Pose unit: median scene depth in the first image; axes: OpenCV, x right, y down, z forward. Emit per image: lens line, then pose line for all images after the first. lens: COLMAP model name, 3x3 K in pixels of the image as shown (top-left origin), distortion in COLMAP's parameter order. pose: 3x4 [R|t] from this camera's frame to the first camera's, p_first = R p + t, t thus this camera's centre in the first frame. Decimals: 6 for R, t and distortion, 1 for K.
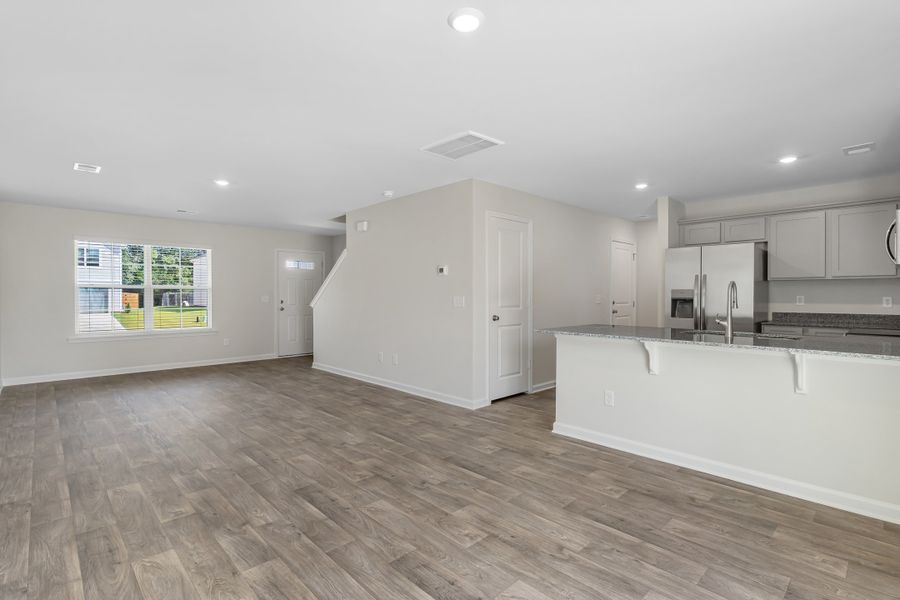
lens RADIAL K [[431.8, 0, 451.3], [0, 431.8, 297.7], [0, 0, 1]] dist [0.002414, -0.000202]
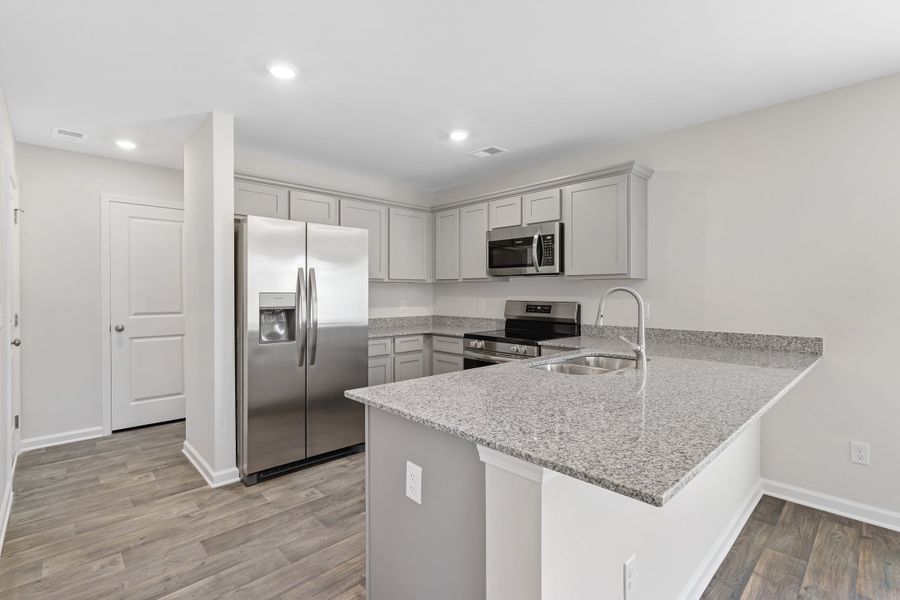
lens RADIAL K [[422.4, 0, 449.2], [0, 422.4, 297.2], [0, 0, 1]] dist [-0.002447, 0.000596]
pose [[0.008747, -0.011710, 0.999893, -0.024216], [0.009674, 0.999886, 0.011626, -0.026864], [-0.999915, 0.009571, 0.008860, 1.215370]]
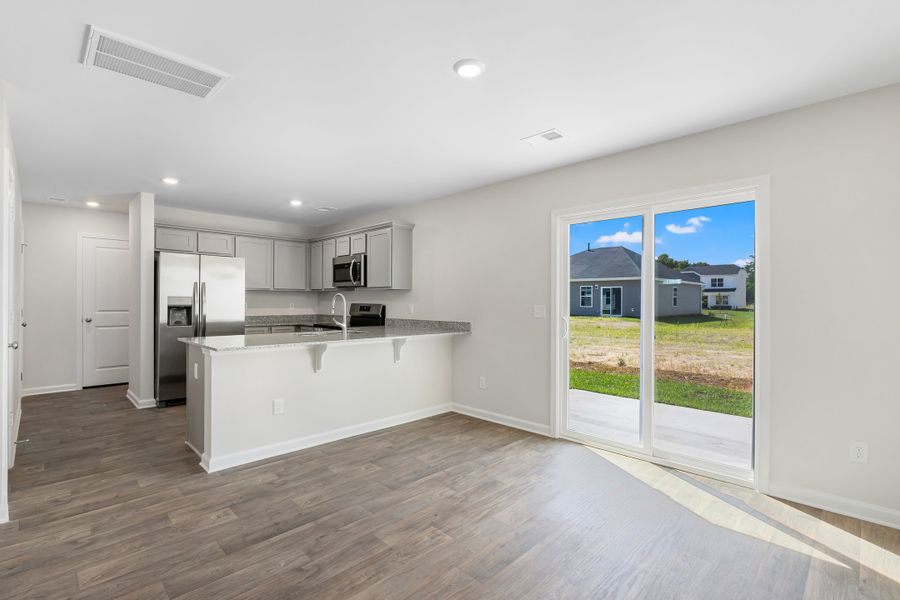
lens RADIAL K [[422.4, 0, 447.5], [0, 422.4, 301.5], [0, 0, 1]] dist [-0.002447, 0.000596]
pose [[-0.010685, -0.002622, 0.999939, -0.652246], [0.005064, 0.999984, 0.002677, -0.012230], [-0.999930, 0.005092, -0.010672, 0.651219]]
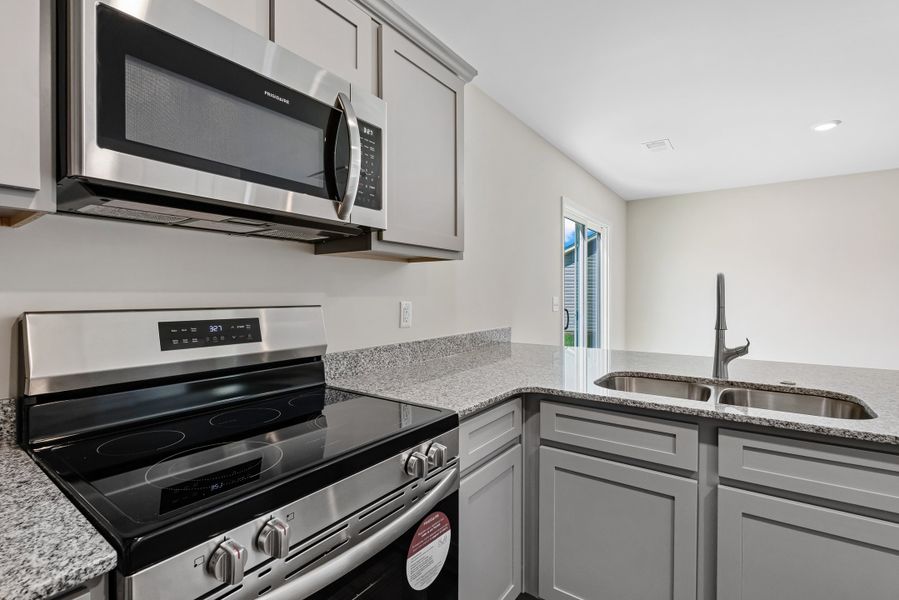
lens RADIAL K [[421.9, 0, 452.6], [0, 421.9, 299.3], [0, 0, 1]] dist [-0.002447, 0.000596]
pose [[-0.981127, 0.004095, -0.193322, 1.003430], [-0.000341, 0.999738, 0.022905, -0.015153], [0.193365, 0.022539, -0.980868, 1.370174]]
